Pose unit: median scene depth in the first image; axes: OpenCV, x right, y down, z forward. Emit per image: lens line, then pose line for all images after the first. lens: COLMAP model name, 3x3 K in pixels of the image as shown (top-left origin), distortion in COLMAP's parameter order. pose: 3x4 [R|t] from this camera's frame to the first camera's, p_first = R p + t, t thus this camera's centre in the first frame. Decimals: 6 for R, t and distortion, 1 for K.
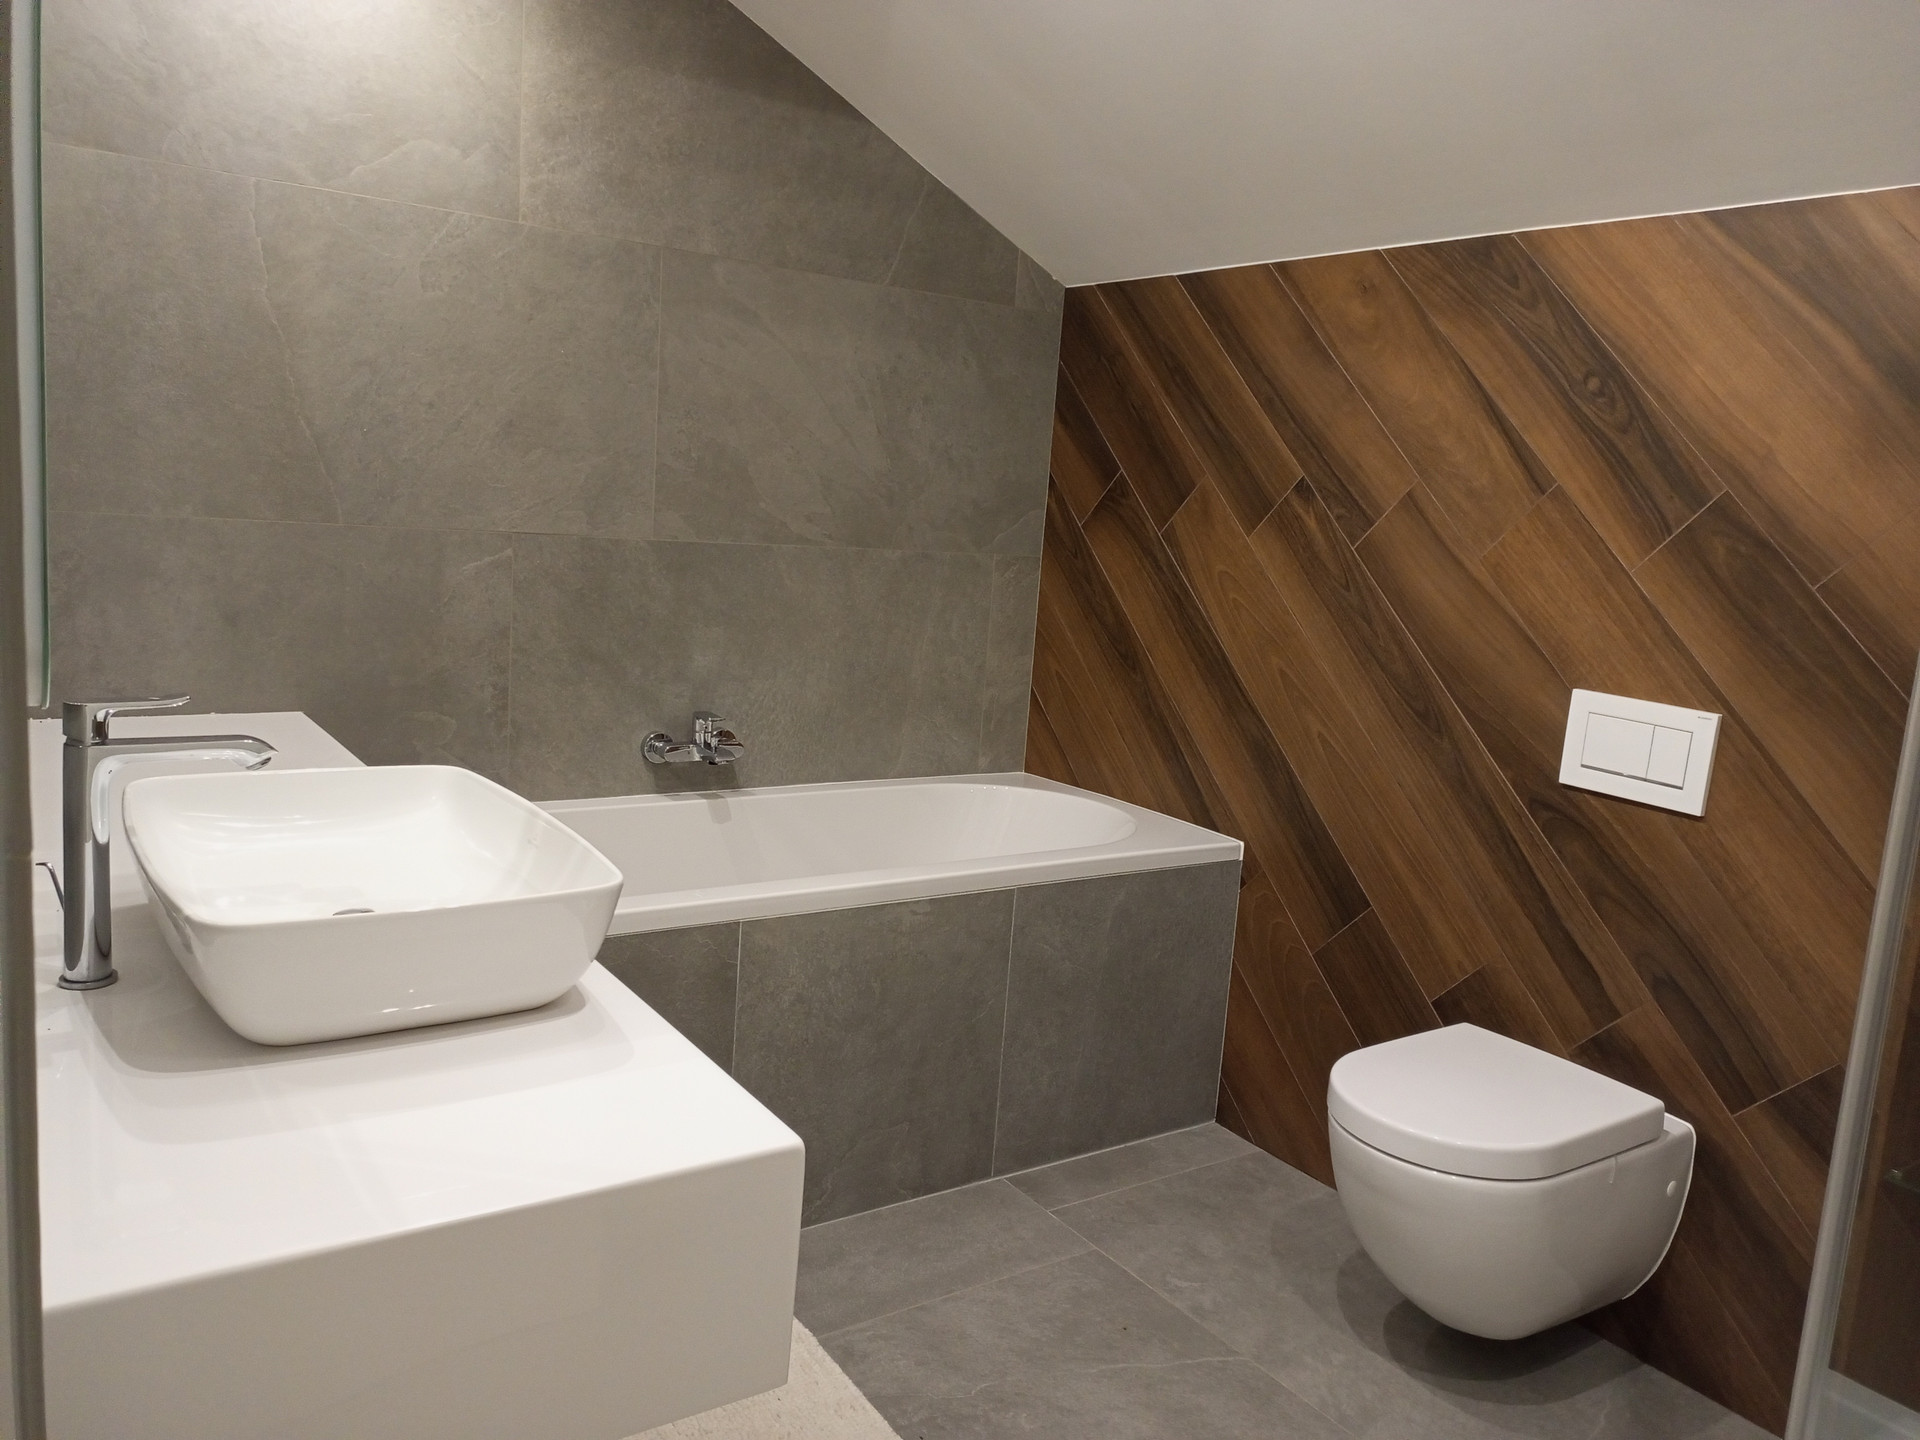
lens RADIAL K [[1429.0, 0, 962.7], [0, 1429.0, 718.8], [0, 0, 1]] dist [0.059839, -0.057621]
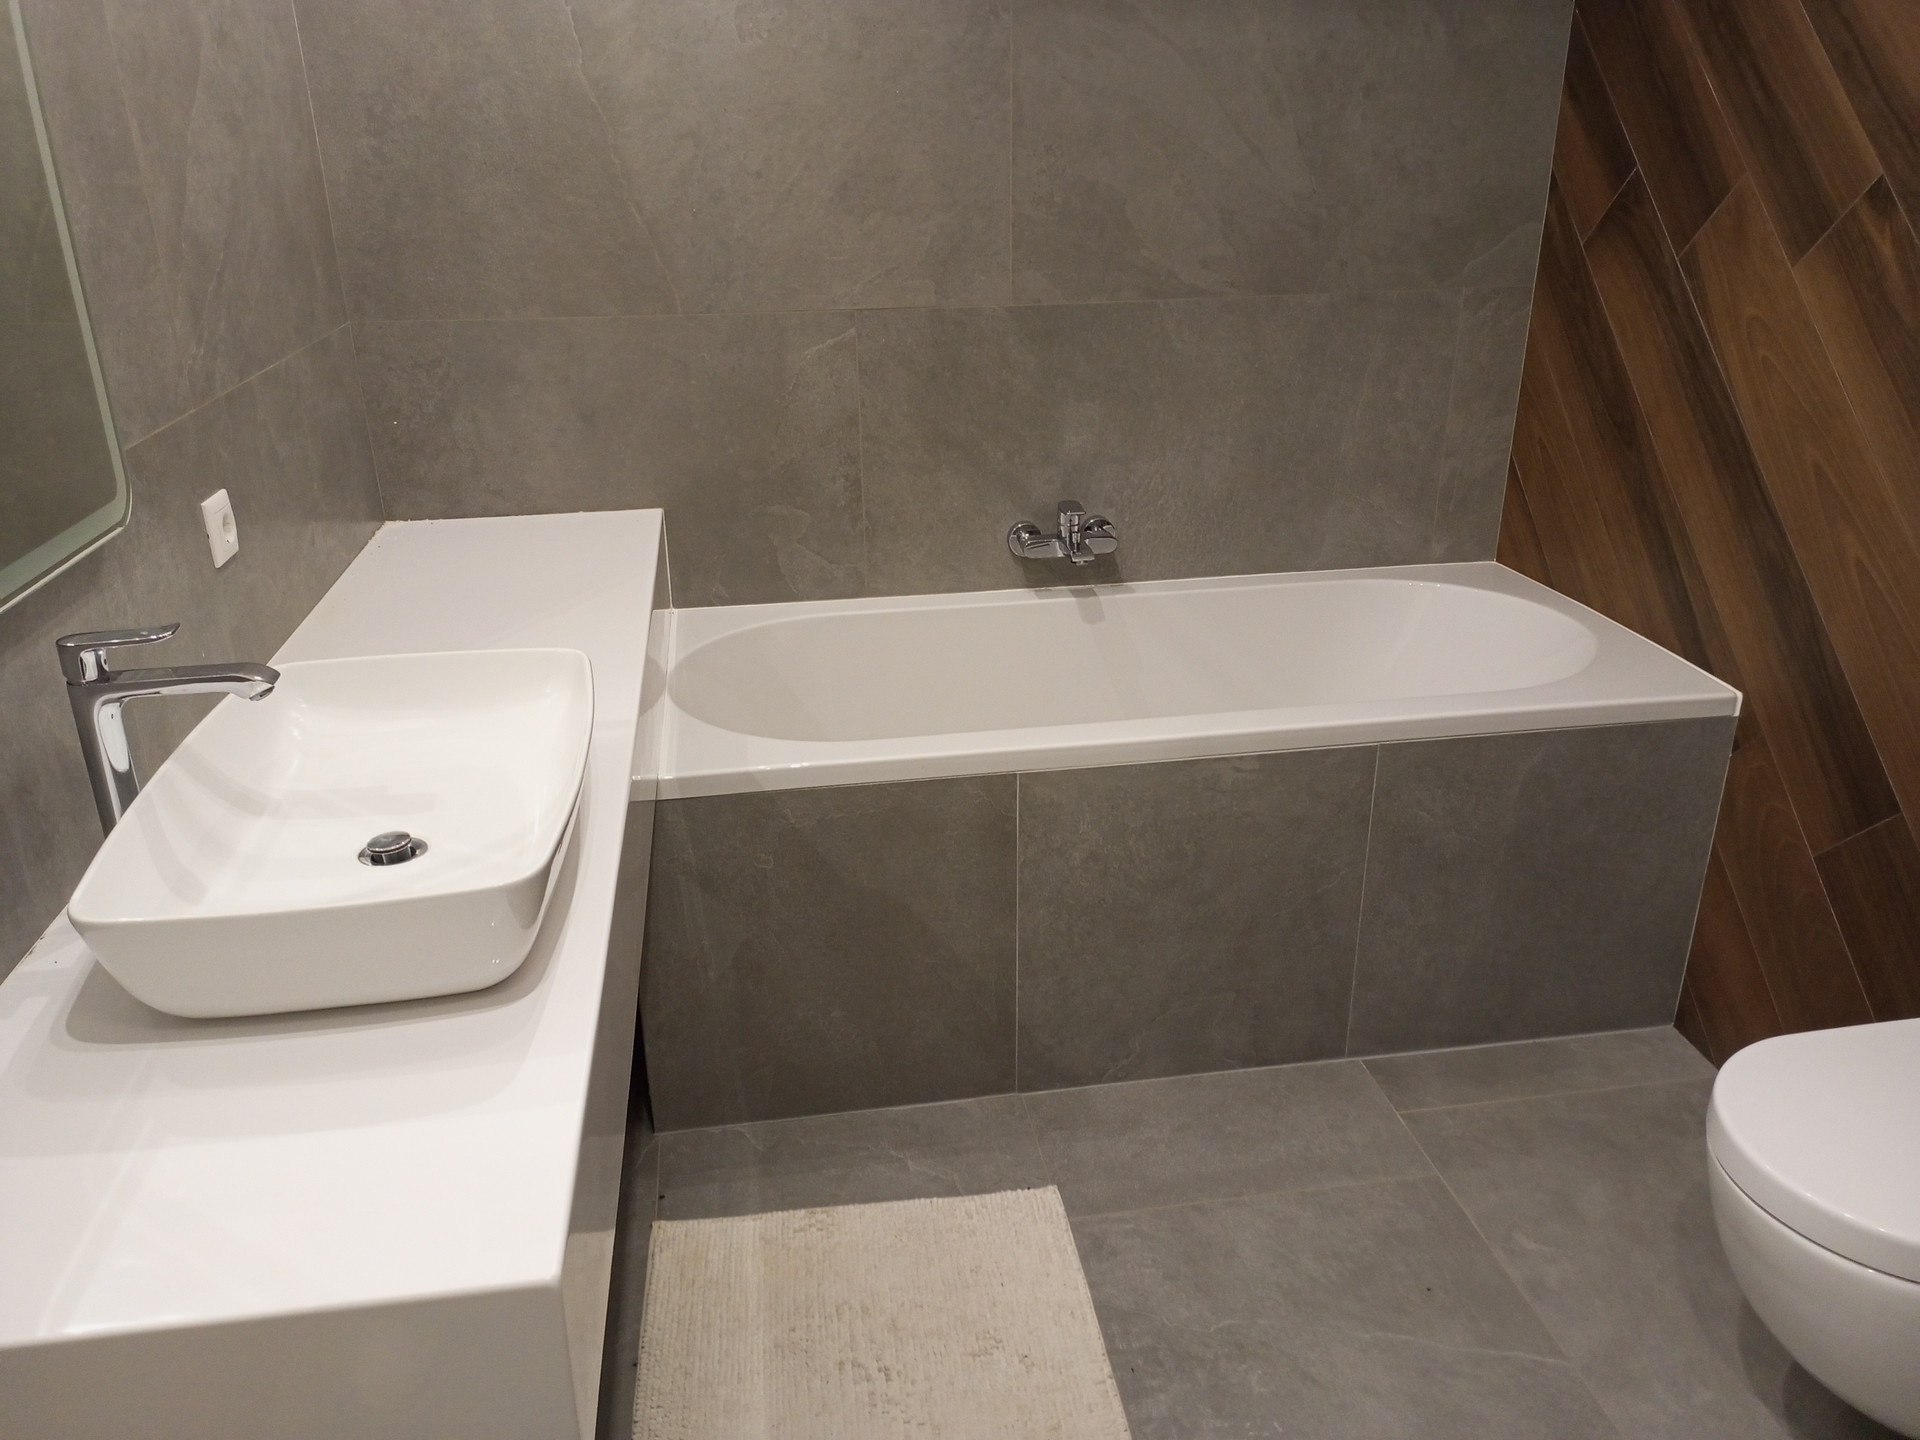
lens RADIAL K [[1429.0, 0, 955.6], [0, 1429.0, 722.8], [0, 0, 1]] dist [0.059839, -0.057621]
pose [[0.900506, 0.087489, -0.425952, 0.166369], [0.009837, 0.975202, 0.221098, -0.077406], [0.434733, -0.203290, 0.877315, 0.175004]]
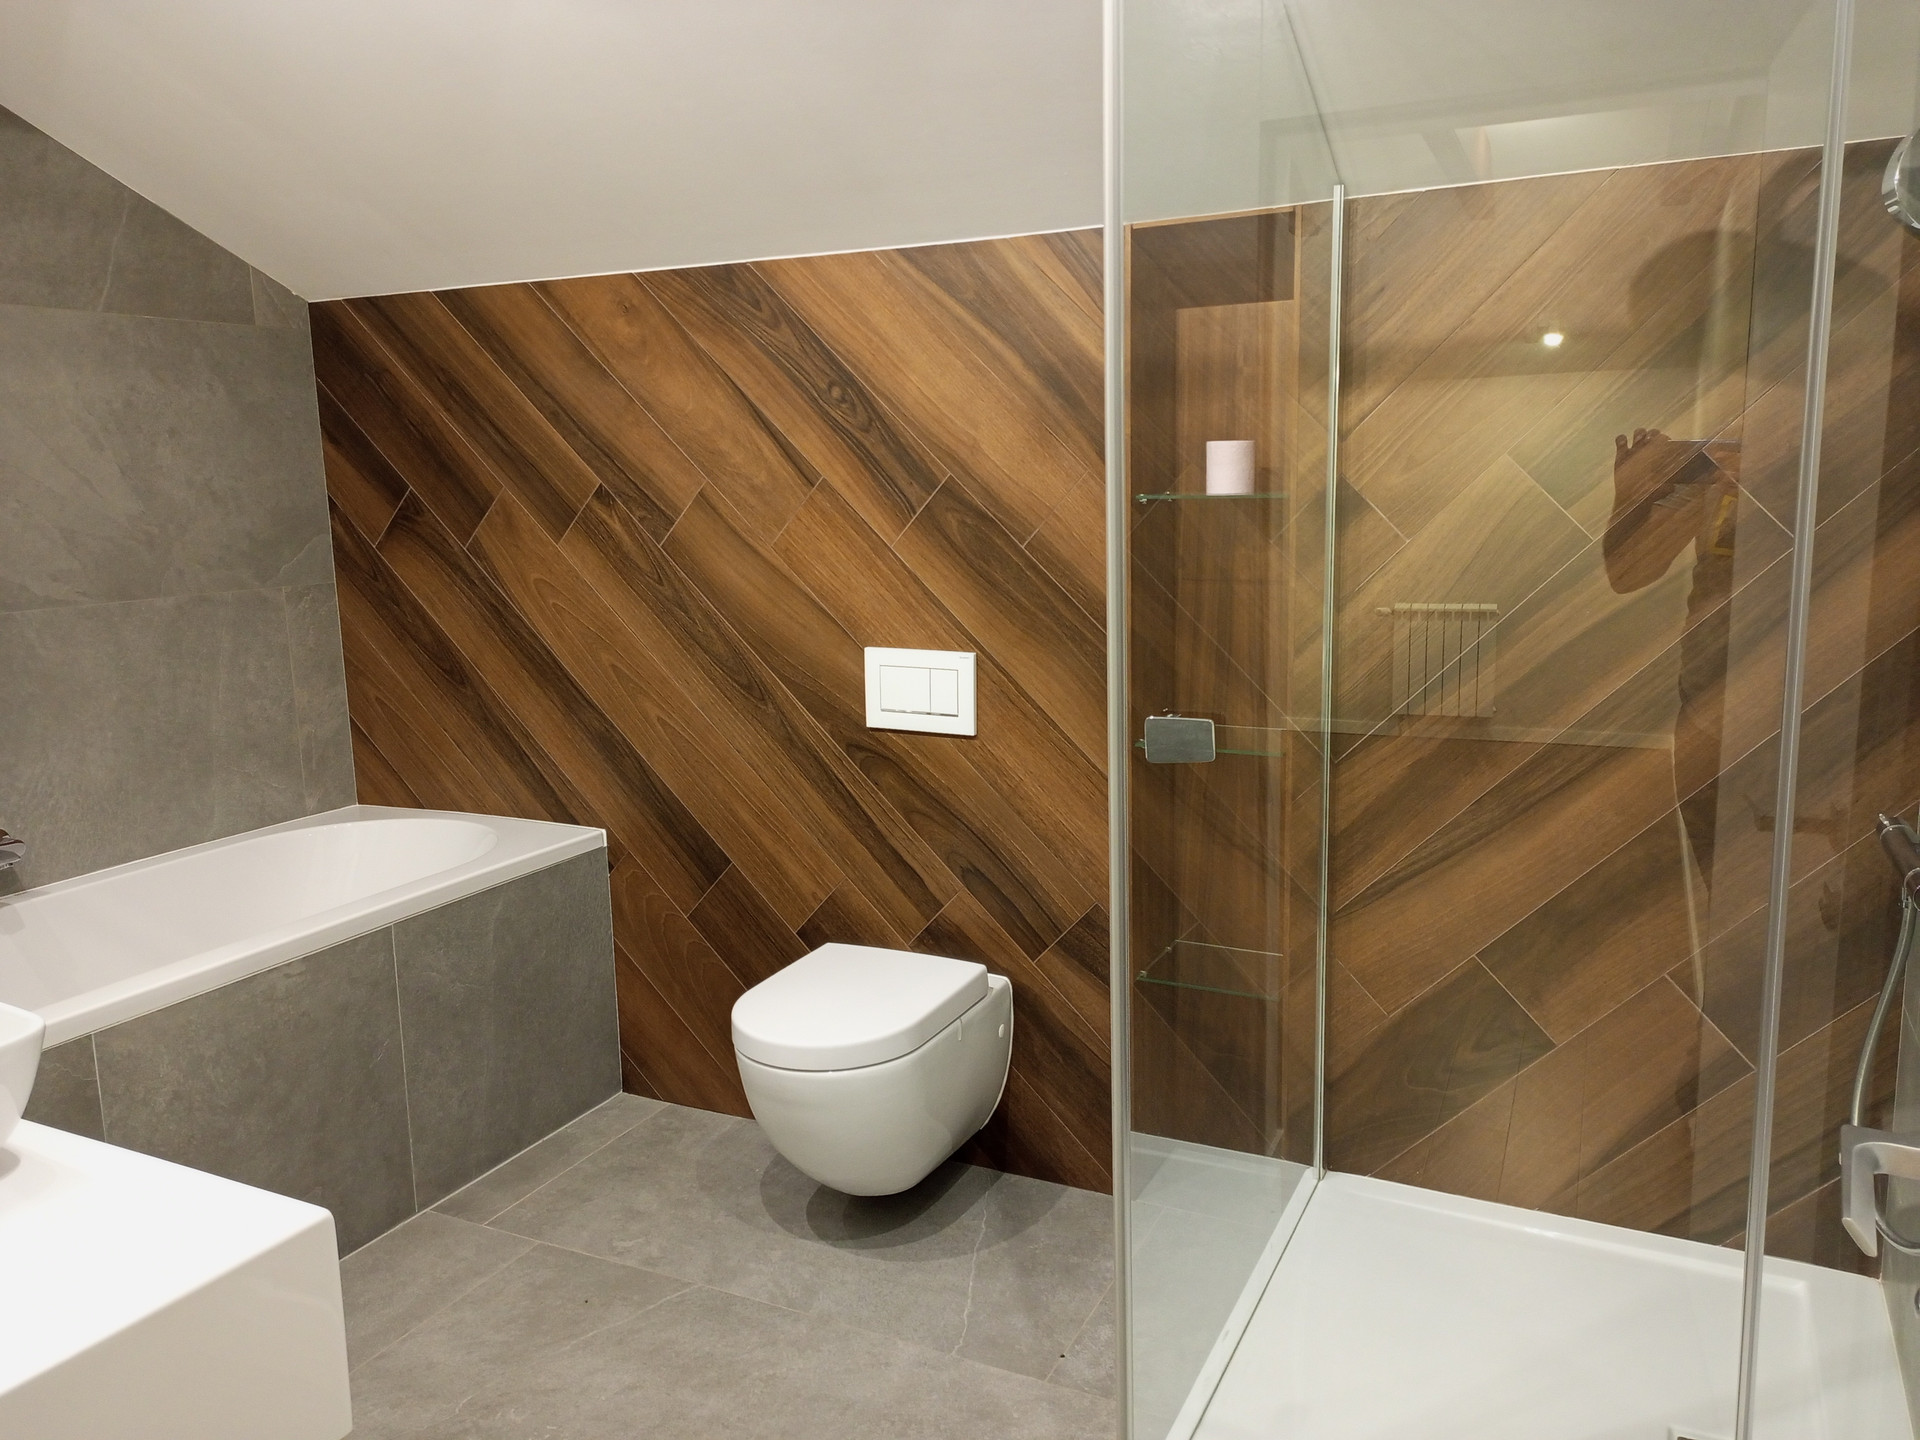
lens RADIAL K [[1429.0, 0, 963.1], [0, 1429.0, 720.5], [0, 0, 1]] dist [0.059839, -0.057621]
pose [[0.870804, -0.175220, 0.459346, -0.052386], [0.161886, 0.984421, 0.068619, -0.025928], [-0.464214, 0.014608, 0.885603, -0.074520]]
